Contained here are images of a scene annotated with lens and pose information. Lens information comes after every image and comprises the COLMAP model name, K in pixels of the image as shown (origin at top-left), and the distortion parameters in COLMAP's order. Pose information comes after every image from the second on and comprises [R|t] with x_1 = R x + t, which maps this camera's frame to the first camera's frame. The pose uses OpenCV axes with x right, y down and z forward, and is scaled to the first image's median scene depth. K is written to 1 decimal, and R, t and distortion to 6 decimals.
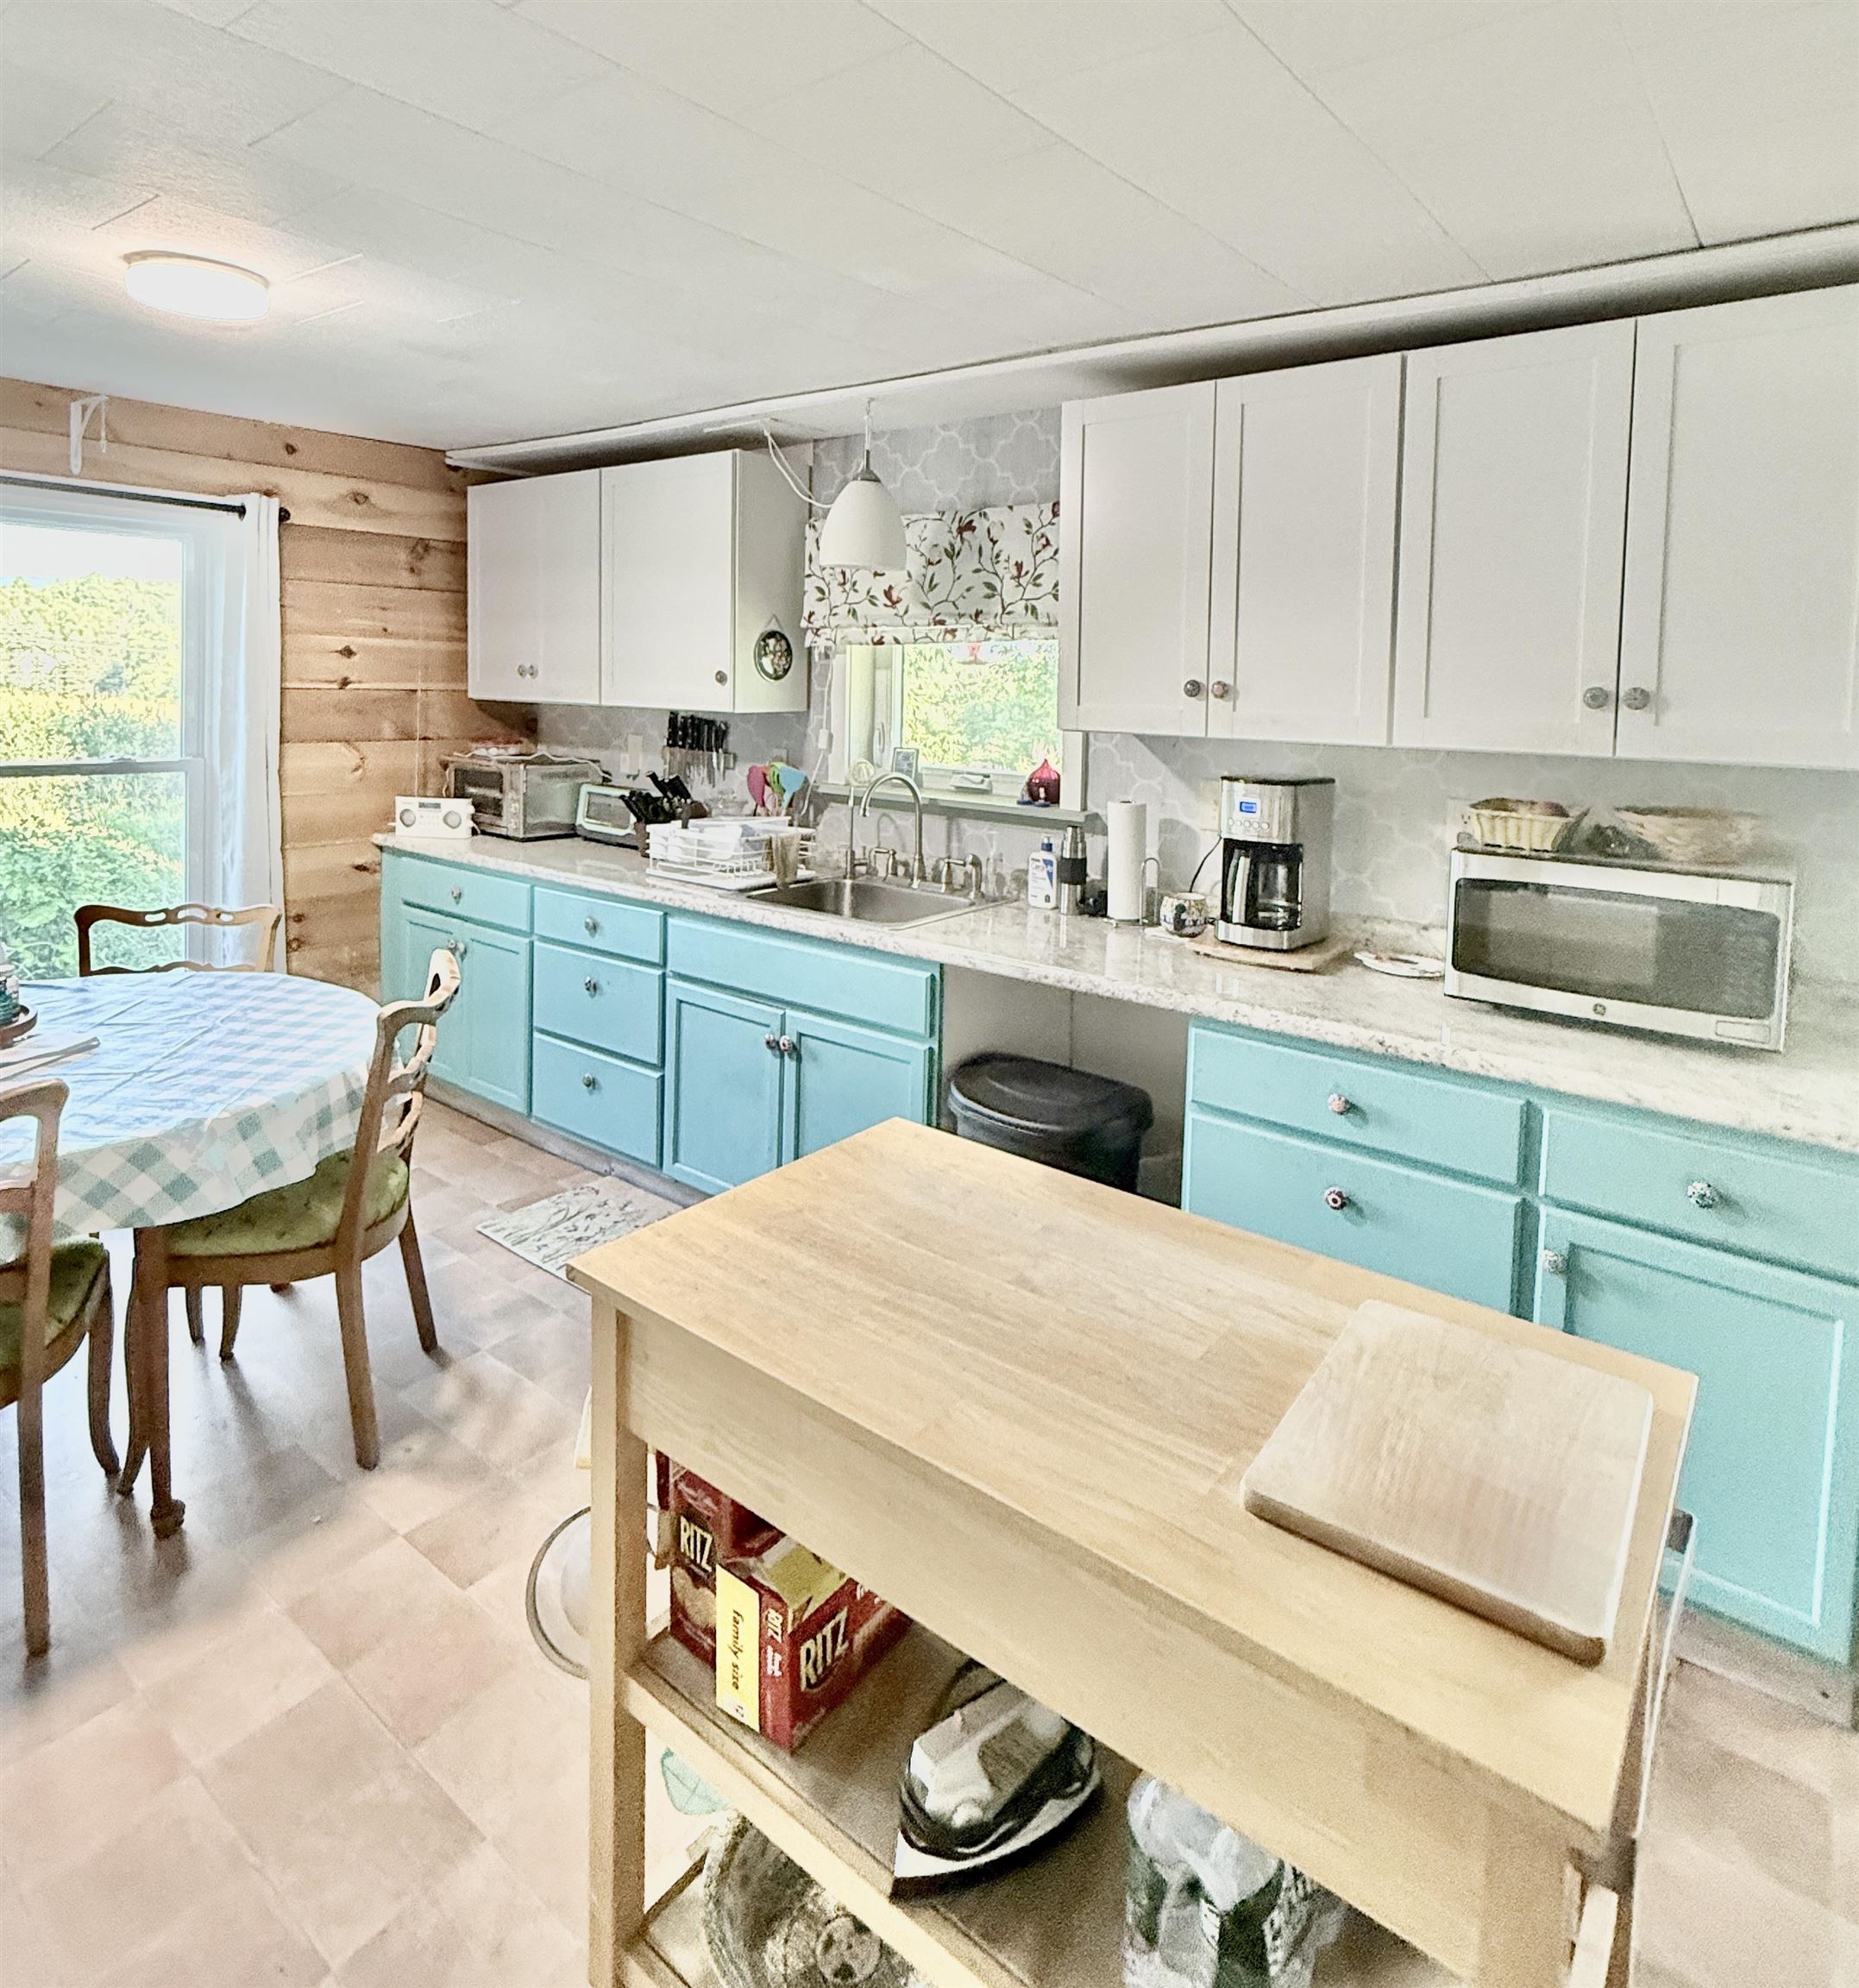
lens RADIAL K [[1818.8, 0, 929.5], [0, 1818.8, 994.0], [0, 0, 1]] dist [-0.004371, -0.002924]
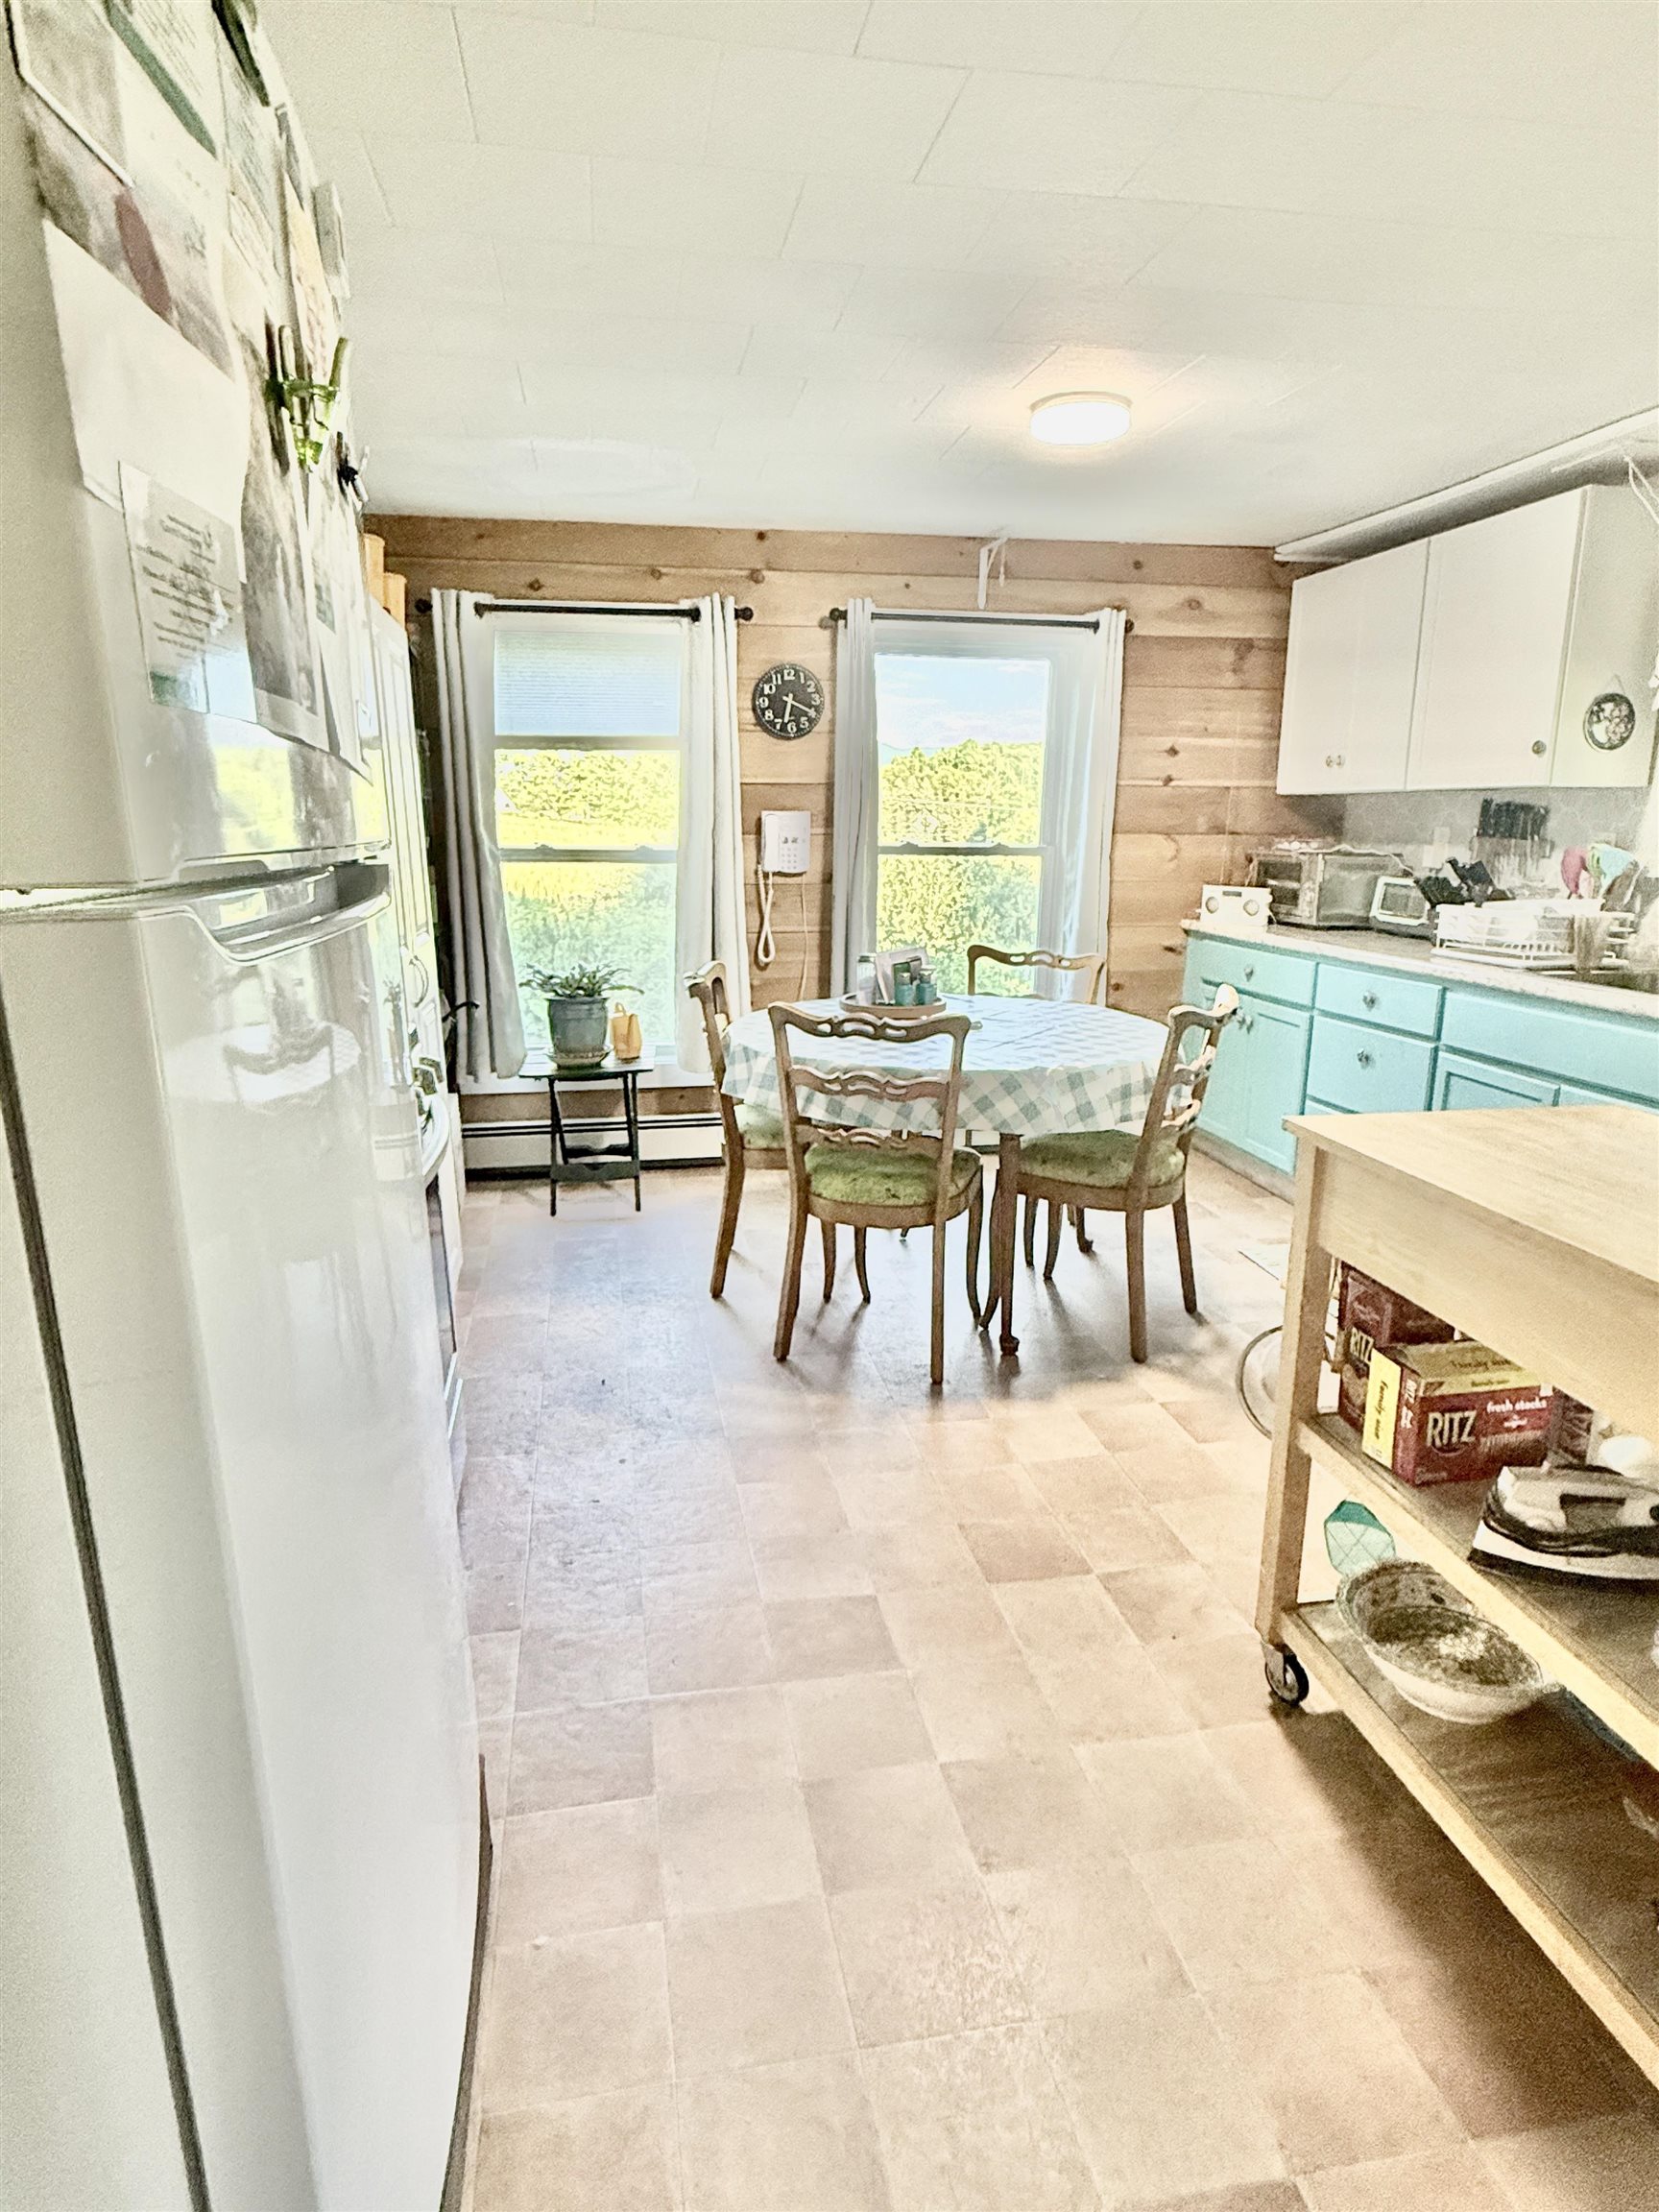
lens RADIAL K [[956.5, 0, 829.5], [0, 956.5, 1106.0], [0, 0, 1]] dist [-0.001091, 0.000238]
pose [[0.814930, 0.149726, -0.559885, -0.113211], [0.013166, 0.961021, 0.276162, -0.139827], [0.579410, -0.232424, 0.781193, 0.311542]]
